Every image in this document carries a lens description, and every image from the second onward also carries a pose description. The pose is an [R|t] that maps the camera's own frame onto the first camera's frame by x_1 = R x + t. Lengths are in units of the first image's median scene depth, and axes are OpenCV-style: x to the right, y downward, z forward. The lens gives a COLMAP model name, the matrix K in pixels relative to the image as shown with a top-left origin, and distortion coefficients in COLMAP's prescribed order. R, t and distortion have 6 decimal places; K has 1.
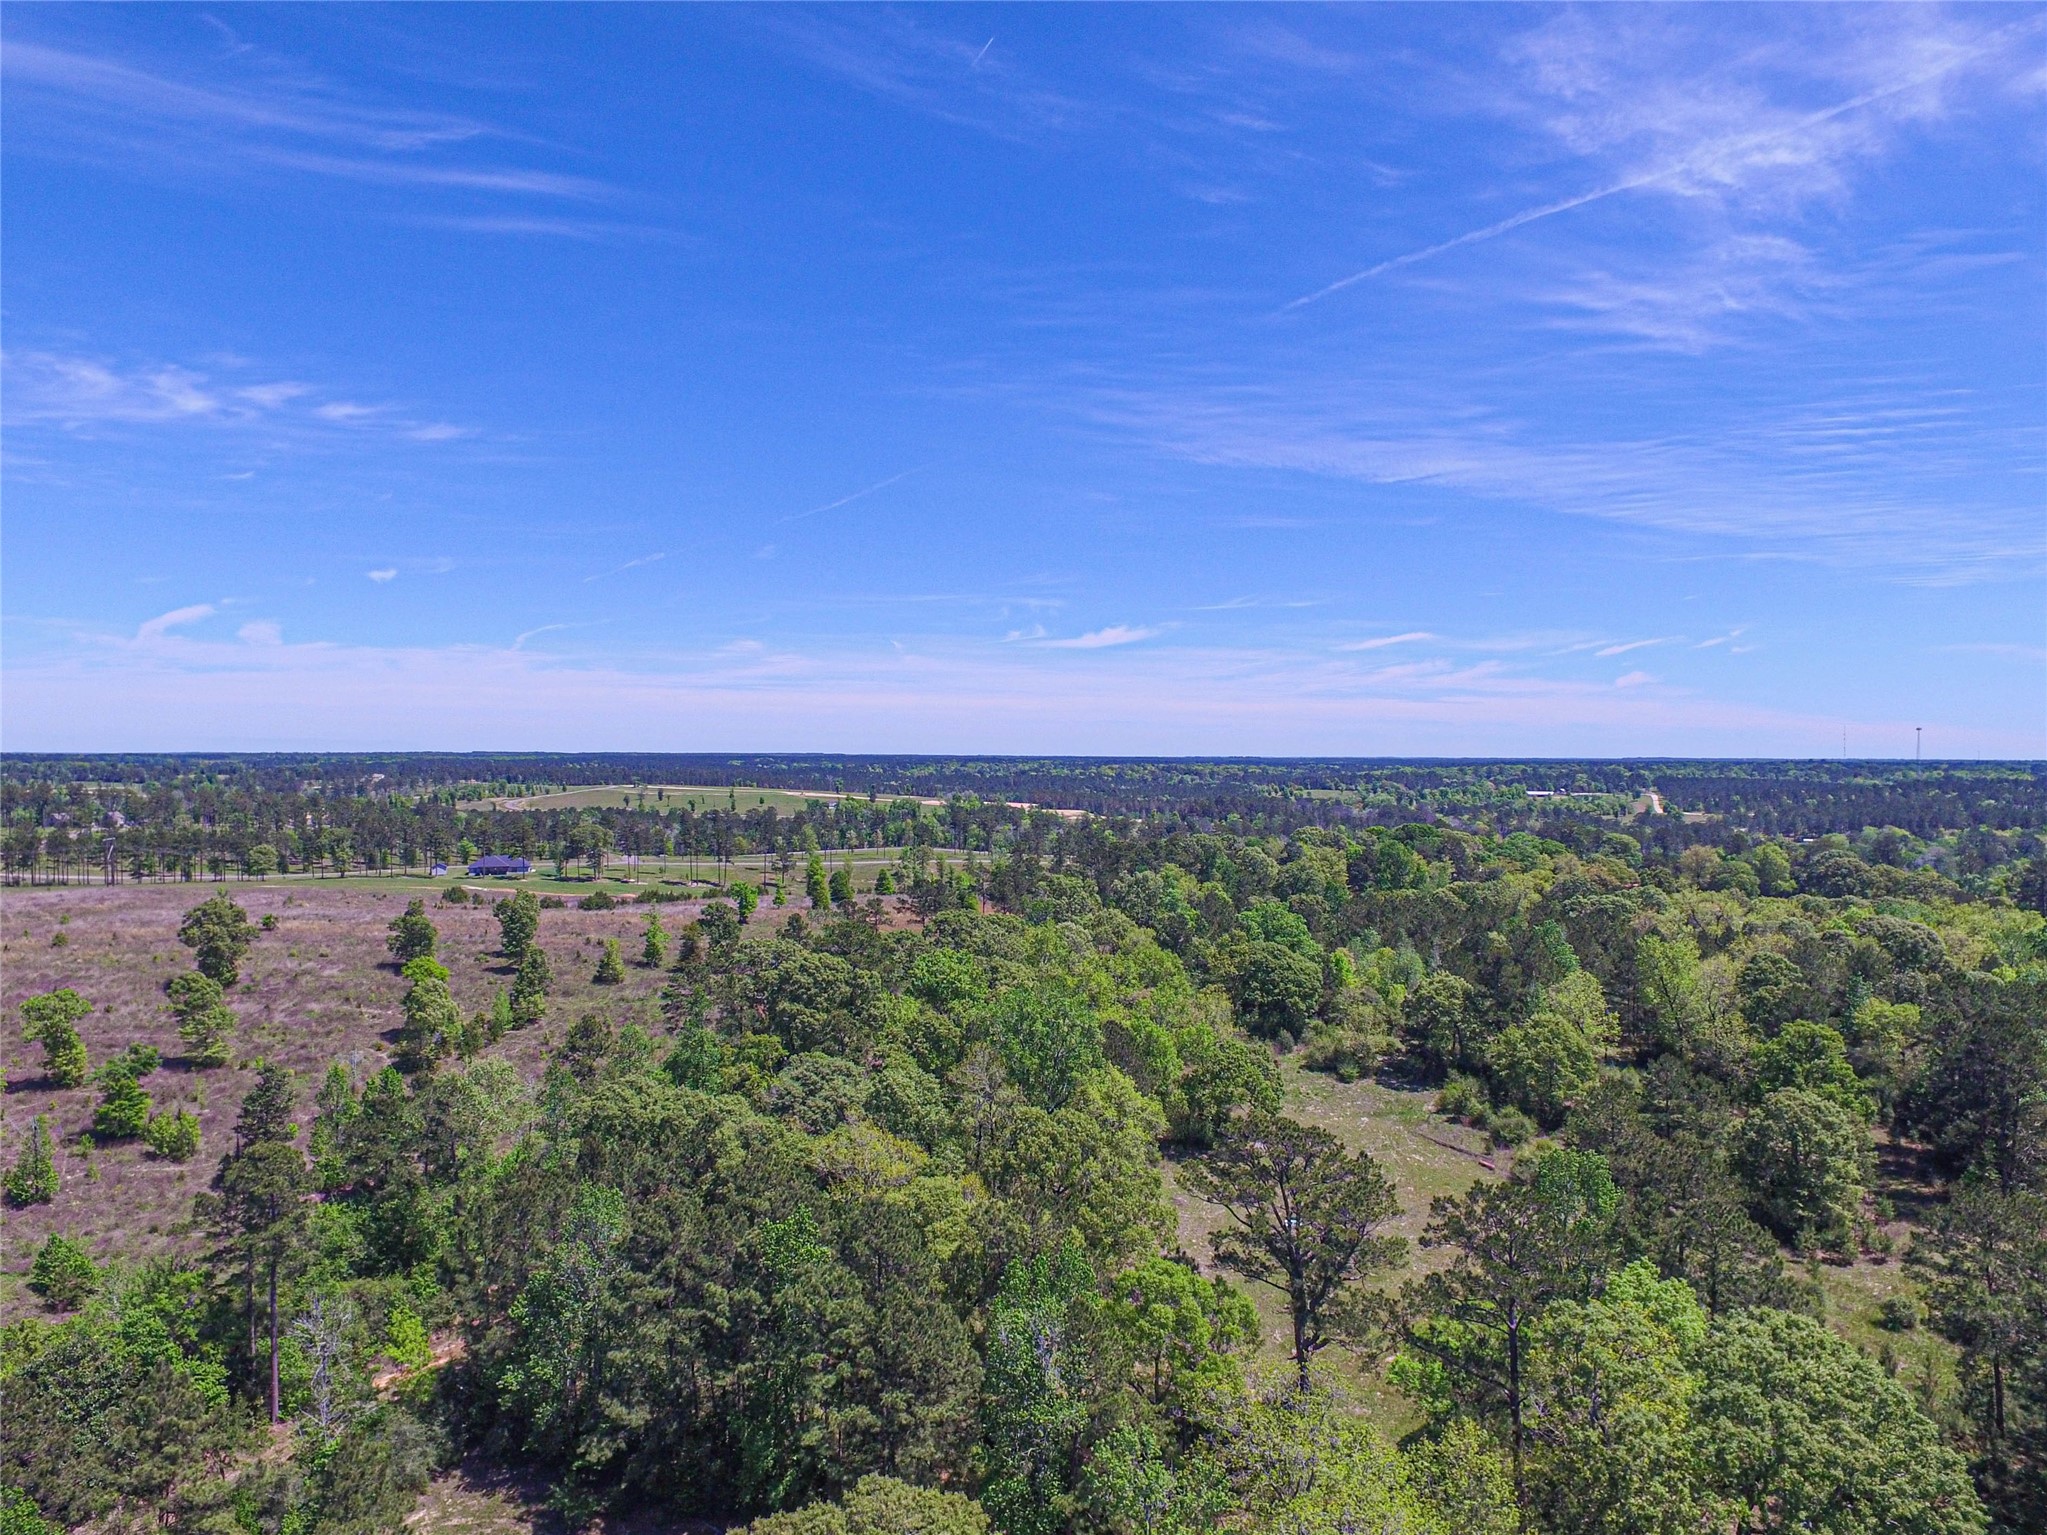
lens RADIAL K [[1259.3, 0, 1026.1], [0, 1259.3, 759.5], [0, 0, 1]] dist [-0.012433, 0.014516]
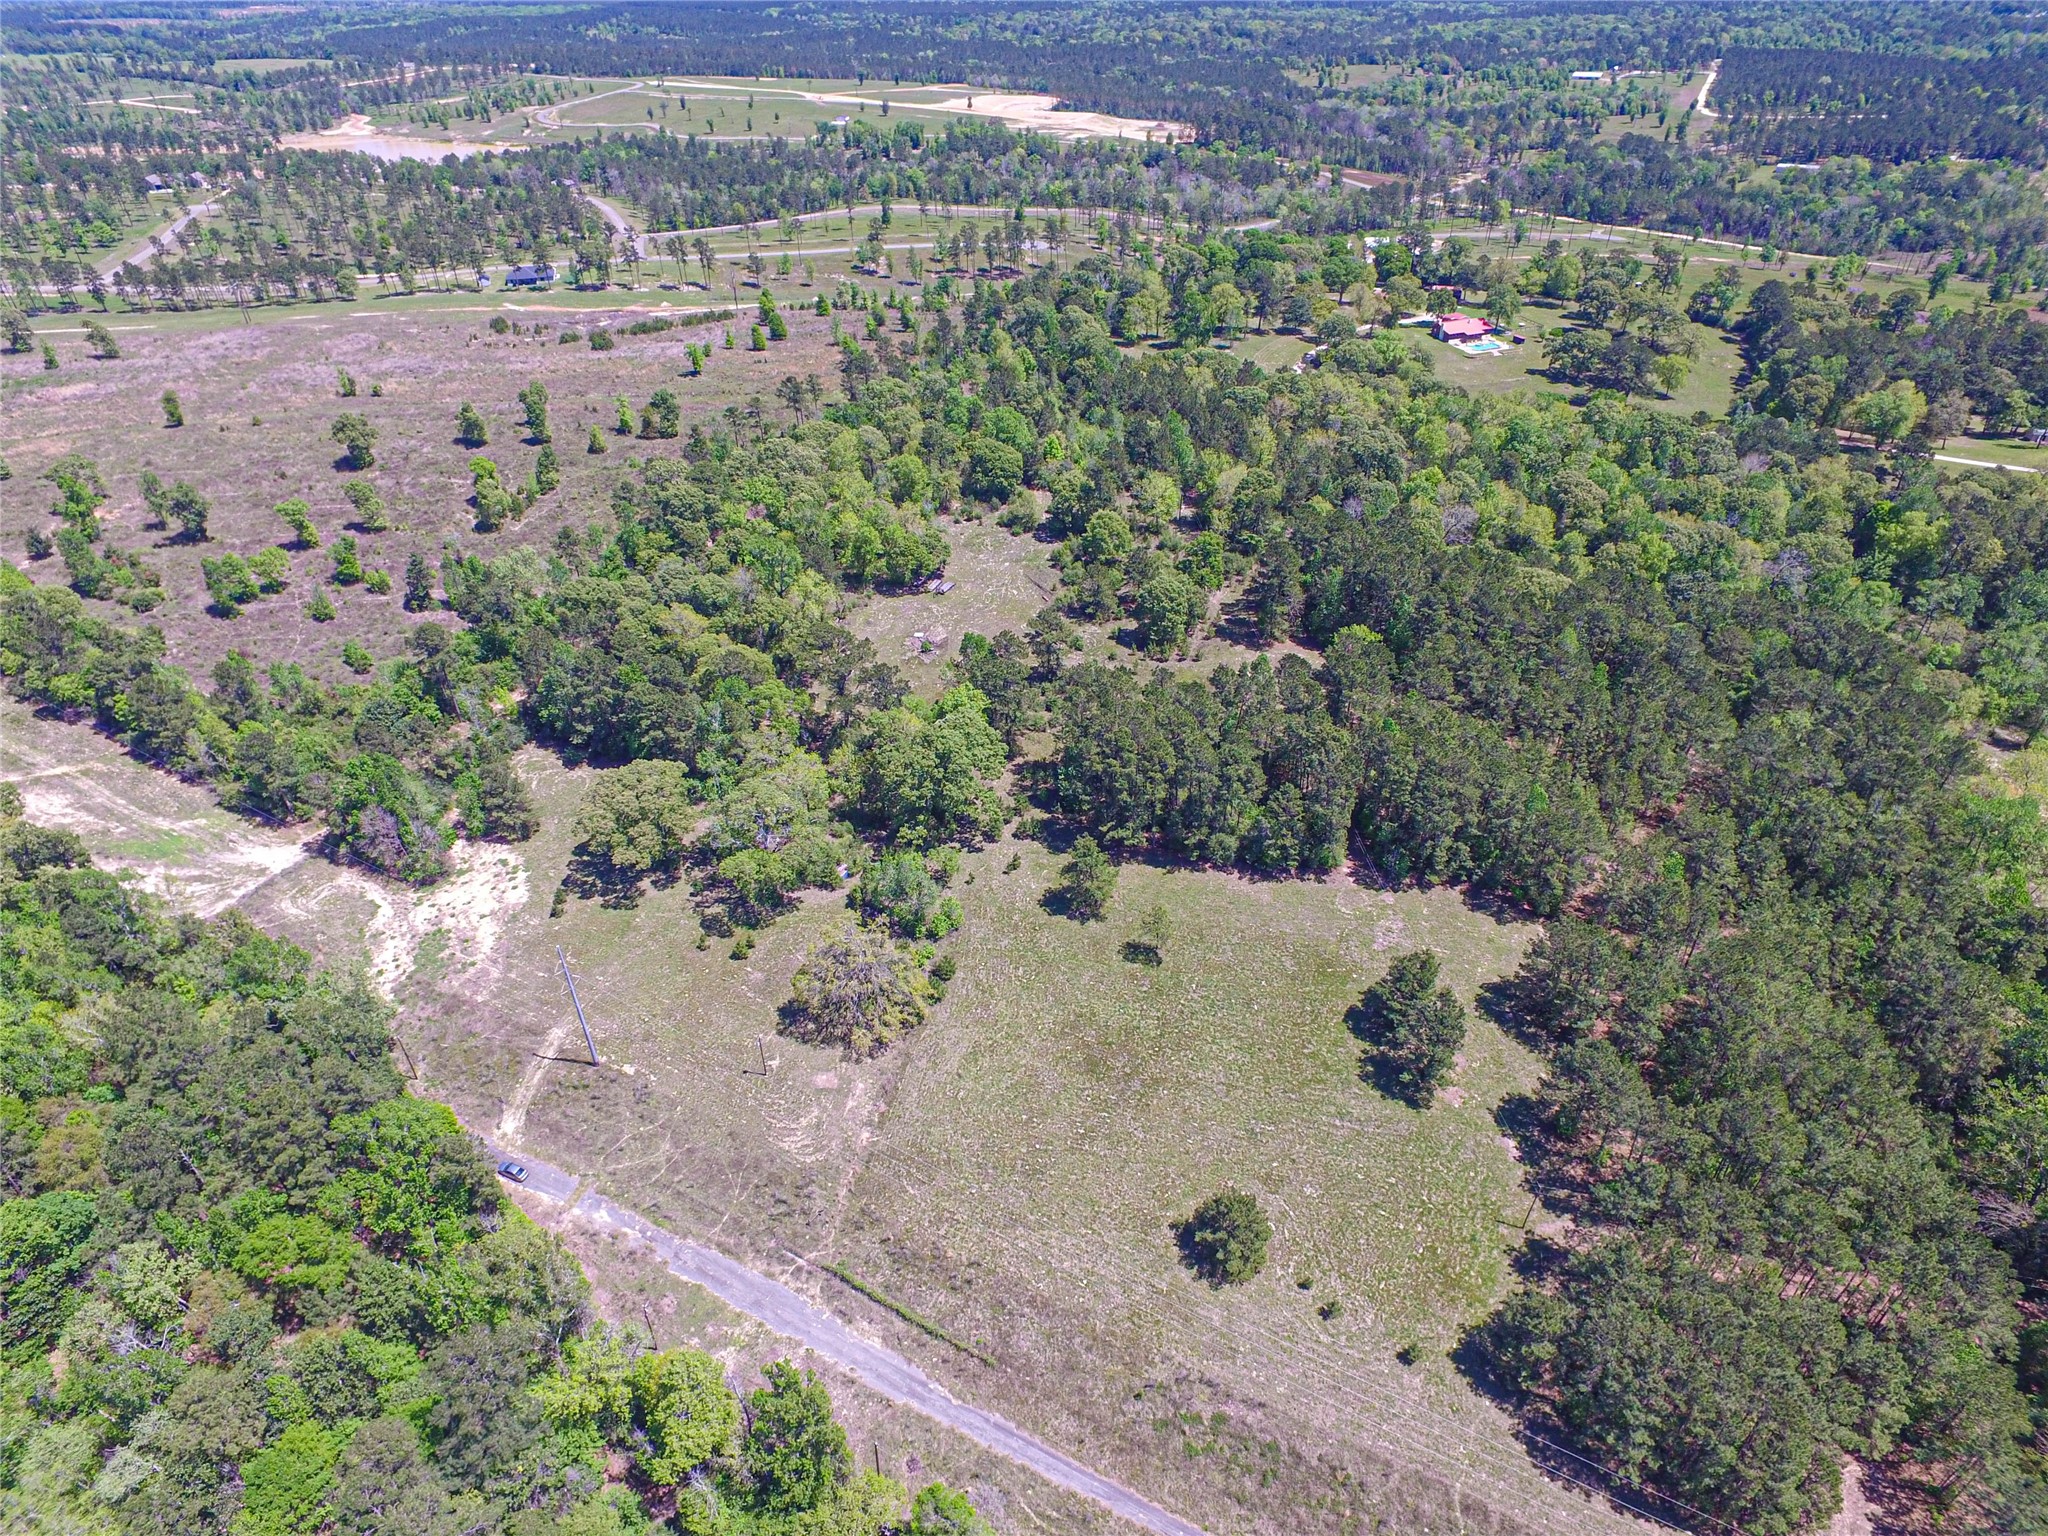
lens RADIAL K [[1189.6, 0, 1025.2], [0, 1189.6, 766.3], [0, 0, 1]] dist [-0.008331, 0.009902]
pose [[0.997829, 0.021194, -0.062356, 0.377772], [0.017391, 0.828411, 0.559850, -0.395603], [0.063521, -0.559719, 0.826244, -0.526053]]
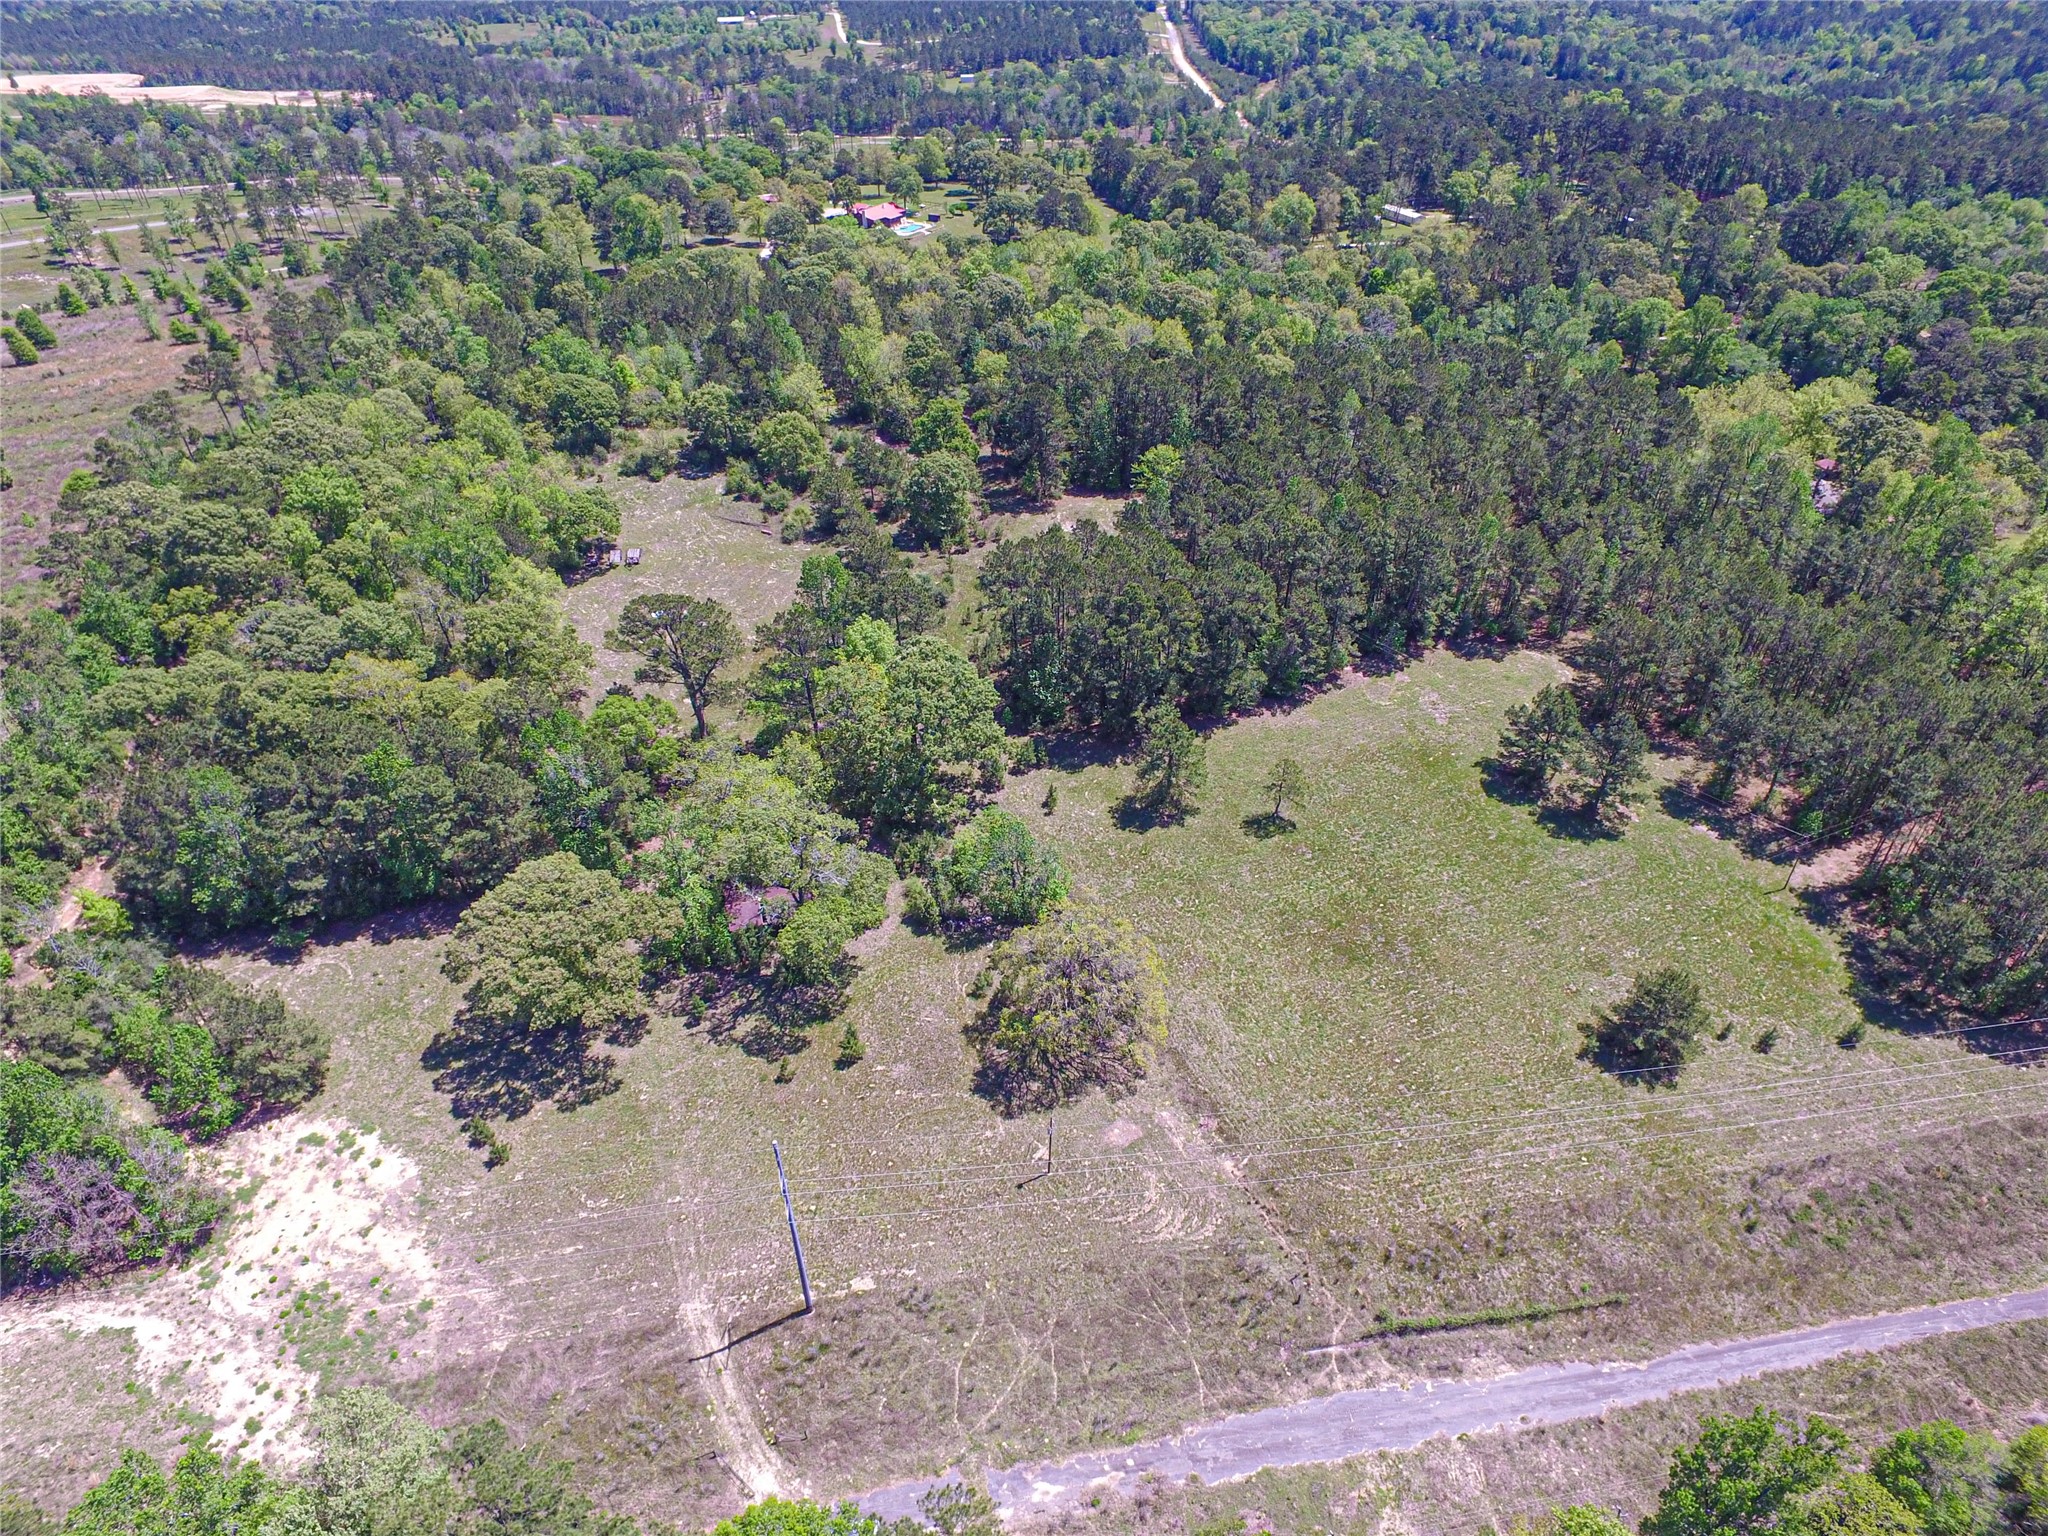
lens RADIAL K [[1189.6, 0, 1025.2], [0, 1189.6, 766.3], [0, 0, 1]] dist [-0.008331, 0.009902]
pose [[0.827224, -0.341251, 0.446373, -0.090511], [0.024024, 0.815193, 0.578691, -0.221447], [-0.561358, -0.467983, 0.682545, -0.231524]]
